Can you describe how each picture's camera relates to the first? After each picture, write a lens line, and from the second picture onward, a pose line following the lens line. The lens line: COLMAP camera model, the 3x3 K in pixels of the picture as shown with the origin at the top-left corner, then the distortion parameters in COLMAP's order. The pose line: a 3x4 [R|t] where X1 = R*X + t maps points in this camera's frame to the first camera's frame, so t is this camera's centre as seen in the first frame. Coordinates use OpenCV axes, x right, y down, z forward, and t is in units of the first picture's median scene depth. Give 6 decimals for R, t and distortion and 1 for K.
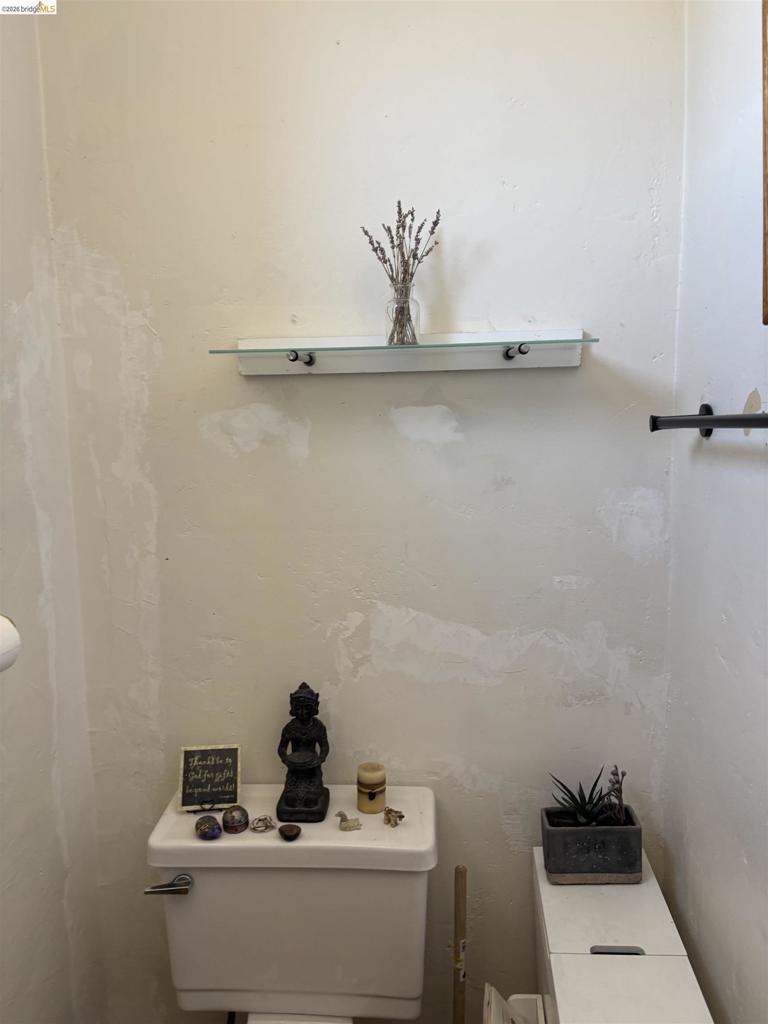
lens RADIAL K [[771.9, 0, 384.0], [0, 771.9, 512.0], [0, 0, 1]] dist [0.043958, -0.032164]
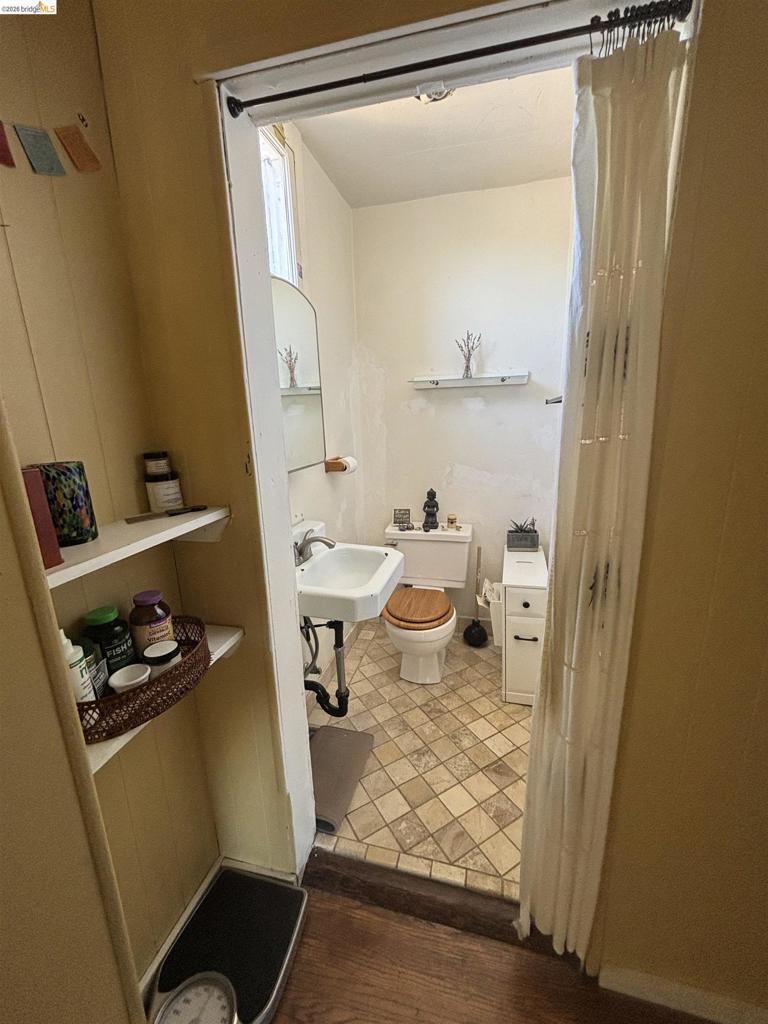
lens RADIAL K [[415.7, 0, 385.0], [0, 415.7, 512.3], [0, 0, 1]] dist [0.005376, 0.000554]
pose [[0.984168, 0.036395, -0.173462, 0.007847], [-0.016700, 0.993378, 0.113676, 0.132556], [0.176451, -0.108979, 0.978258, -0.727659]]
